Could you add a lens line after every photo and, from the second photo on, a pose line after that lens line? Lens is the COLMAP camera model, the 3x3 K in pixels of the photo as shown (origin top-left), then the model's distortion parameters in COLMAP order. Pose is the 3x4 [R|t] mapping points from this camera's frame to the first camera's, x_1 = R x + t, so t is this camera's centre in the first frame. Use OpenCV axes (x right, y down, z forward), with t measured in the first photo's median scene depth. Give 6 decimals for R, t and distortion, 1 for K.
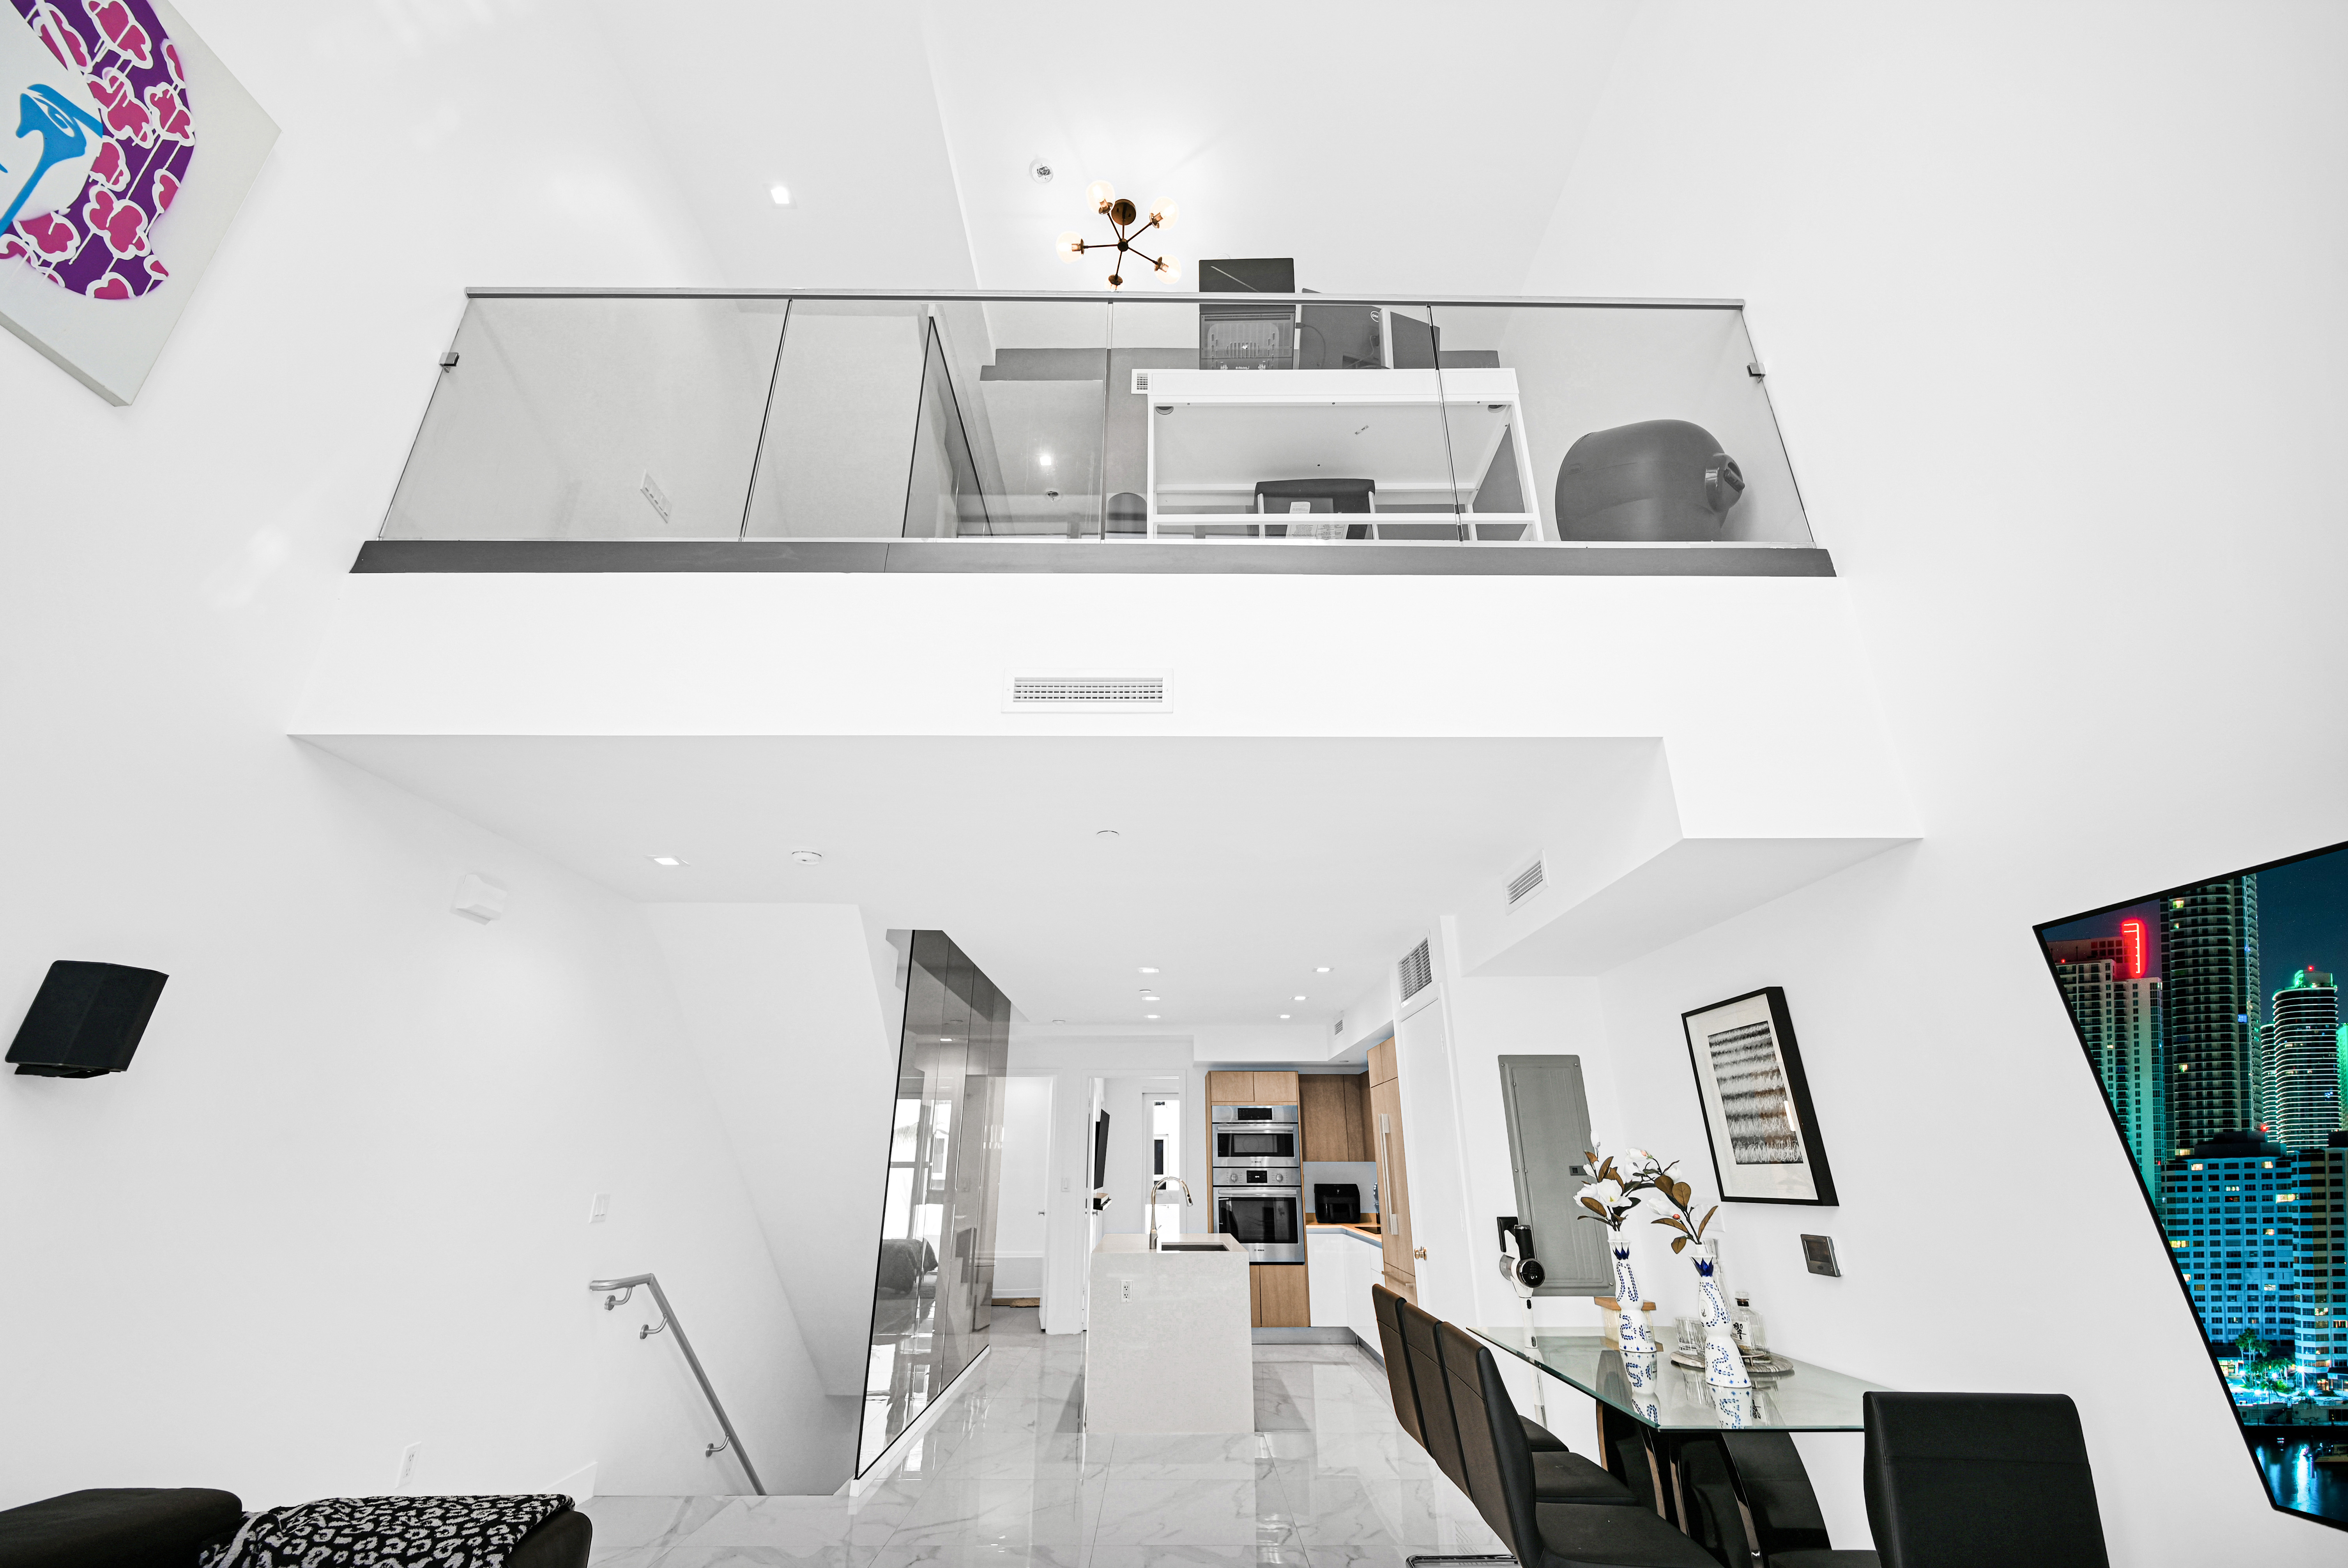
lens RADIAL K [[931.6, 0, 1172.3], [0, 931.6, 785.8], [0, 0, 1]] dist [-0.000483, 0.000175]
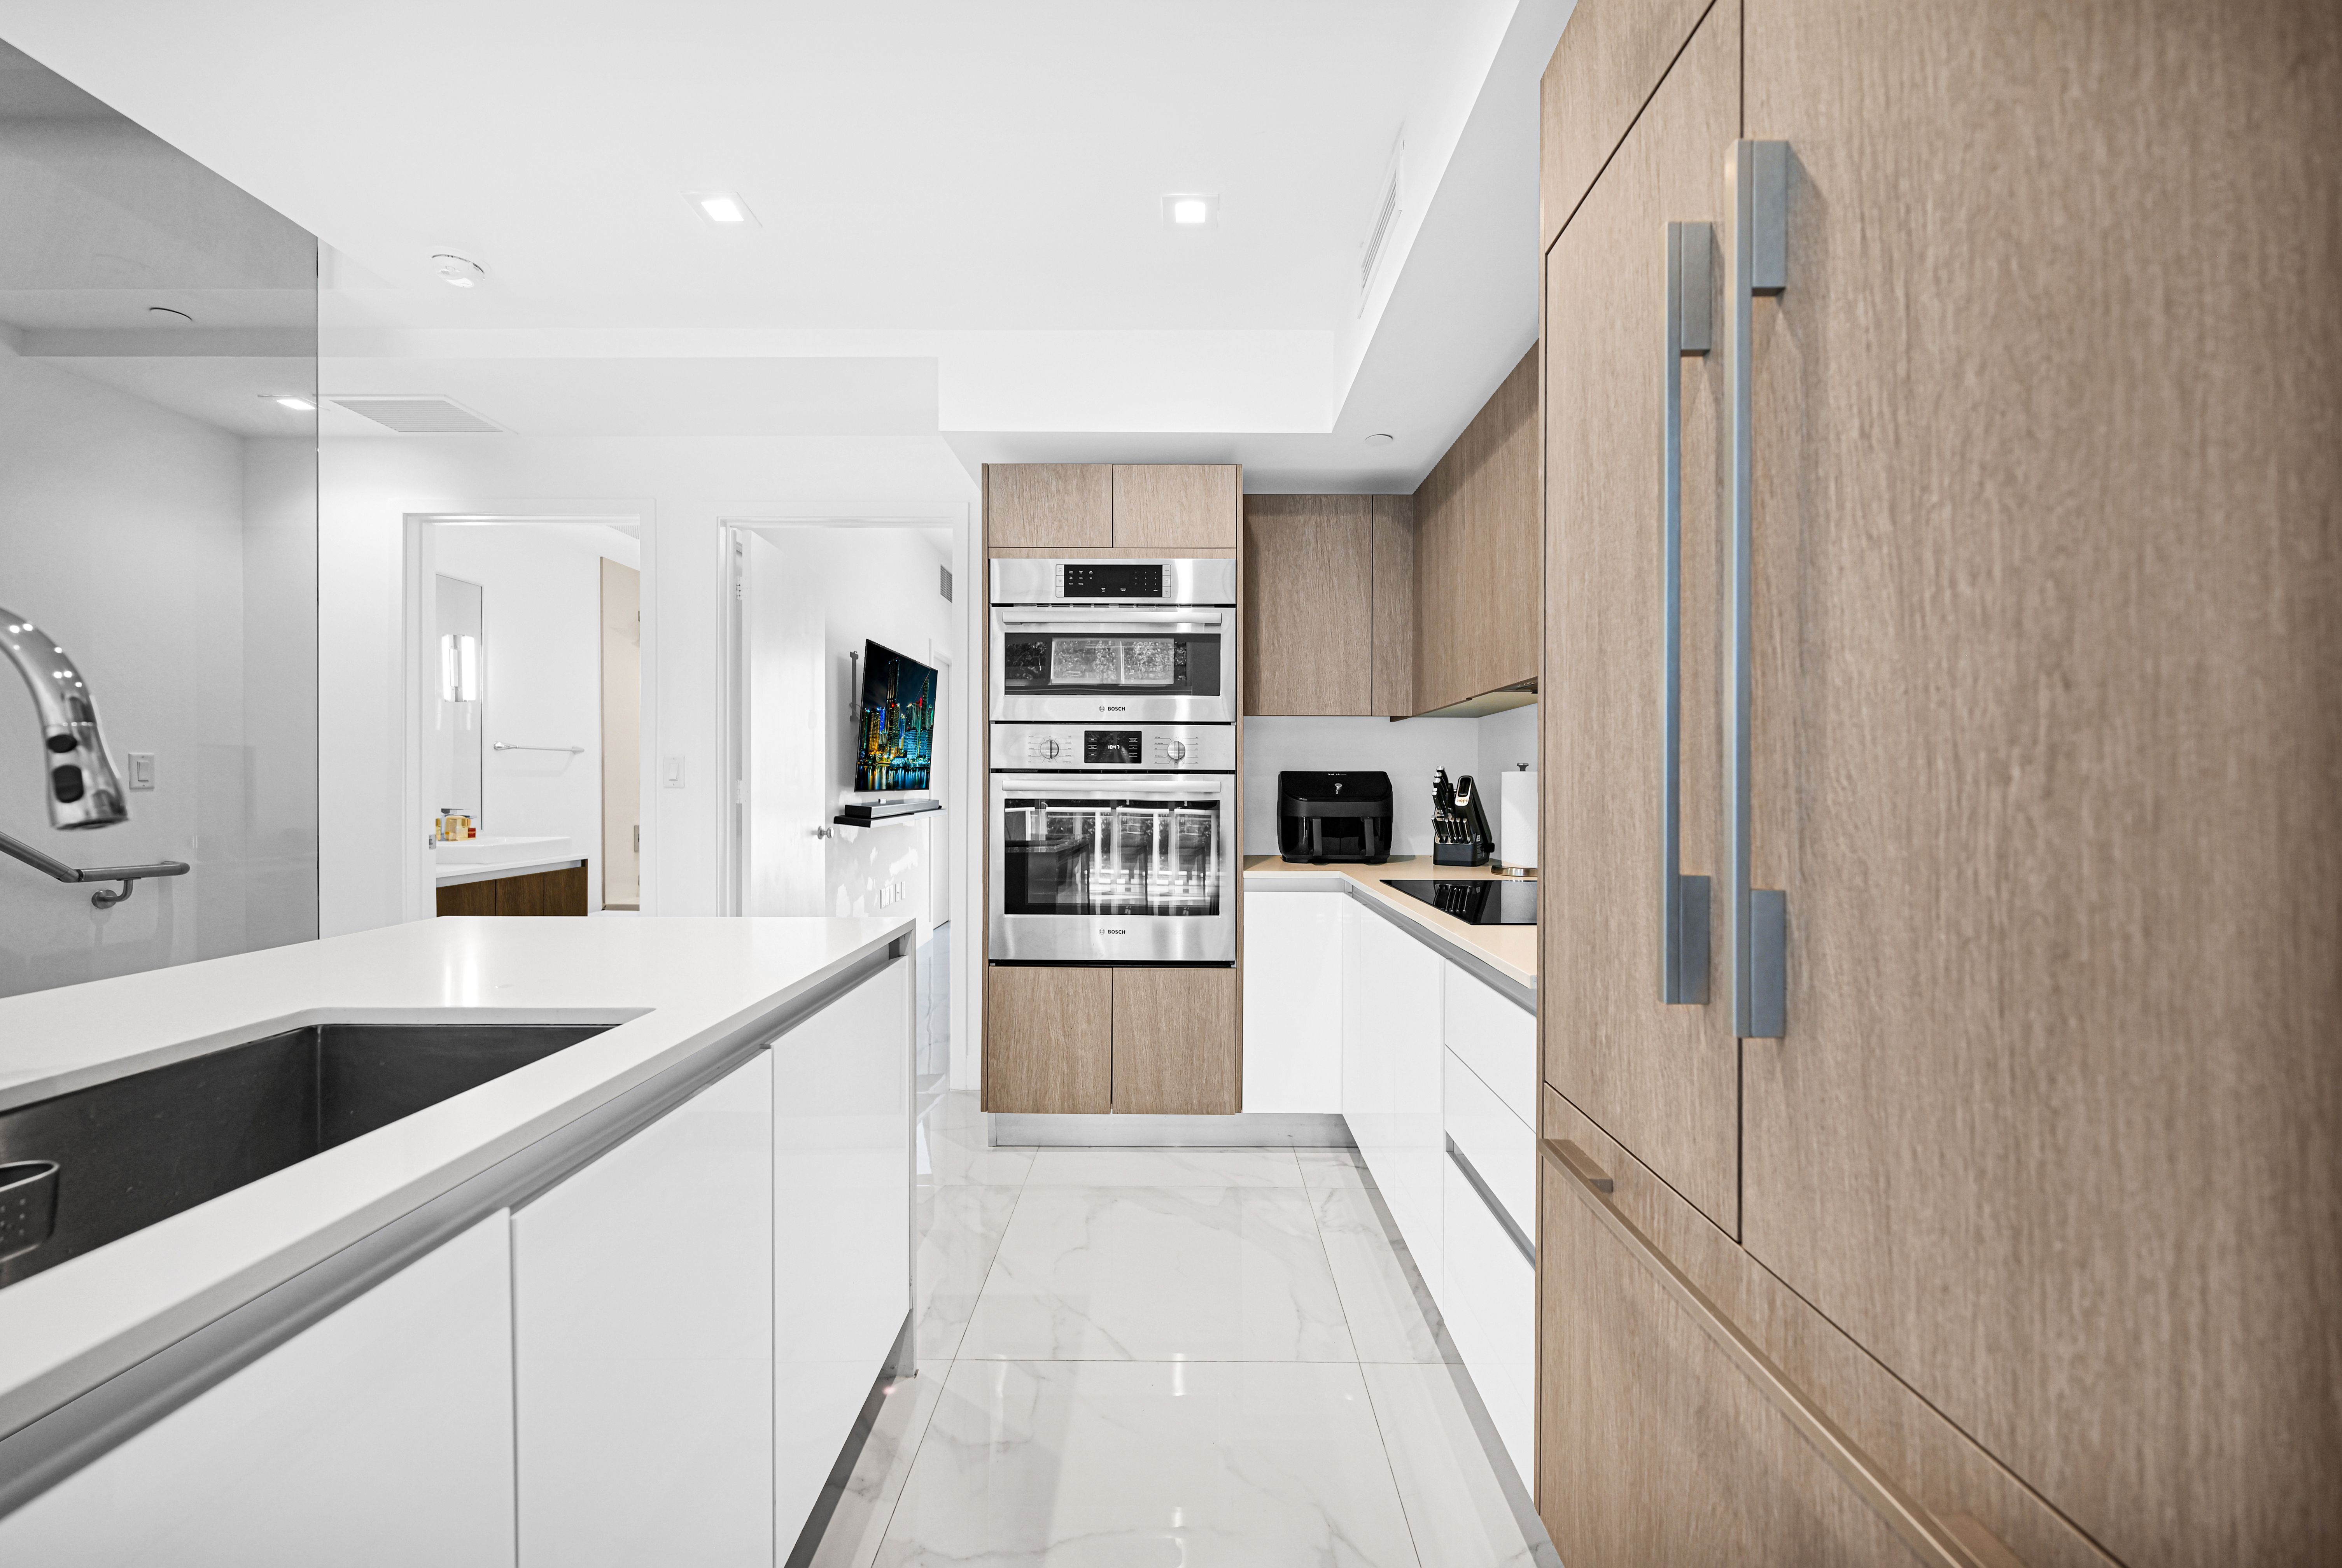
lens RADIAL K [[930.8, 0, 1171.0], [0, 930.8, 784.0], [0, 0, 1]] dist [0.000059, -0.000321]
pose [[0.999865, 0.003714, -0.016030, 0.230213], [0.002594, 0.926425, 0.376470, 0.578538], [0.016249, -0.376460, 0.926290, 1.288282]]
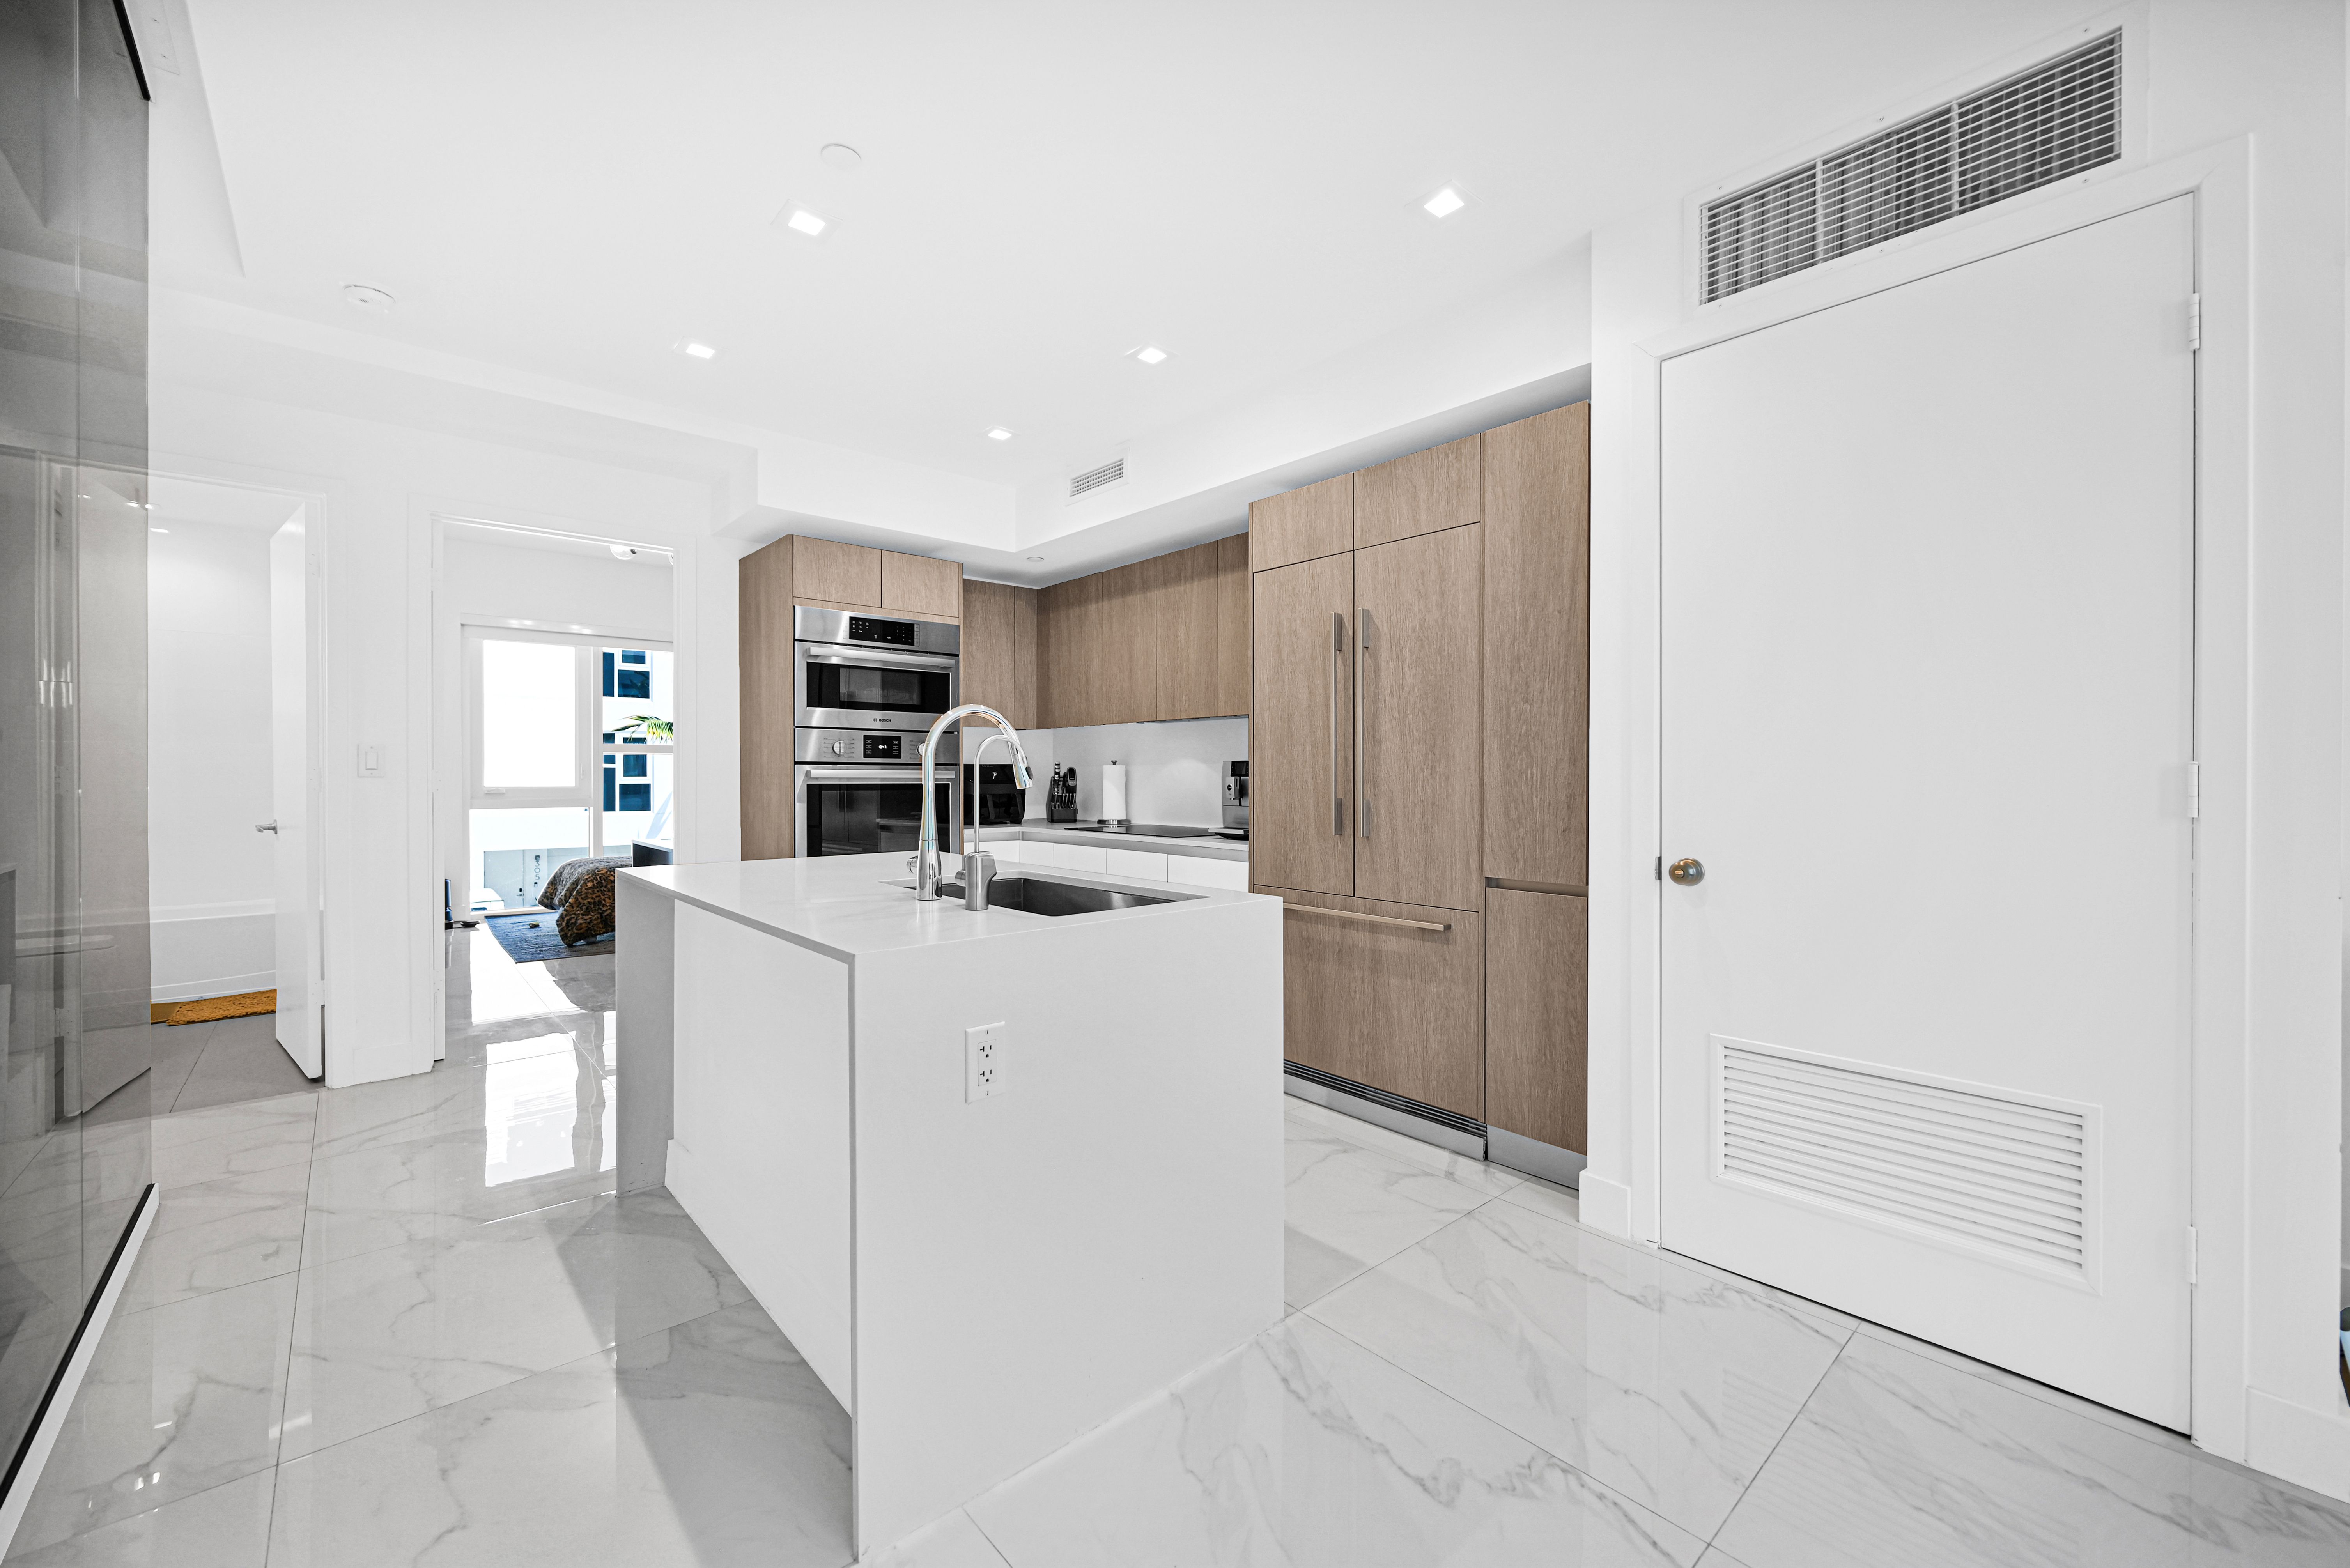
lens RADIAL K [[937.1, 0, 1167.8], [0, 937.1, 779.9], [0, 0, 1]] dist [-0.017415, 0.000044]
pose [[0.758573, -0.002181, 0.651585, -0.243051], [-0.247402, 0.924144, 0.291119, 0.480003], [-0.602793, -0.382038, 0.700491, 1.042470]]
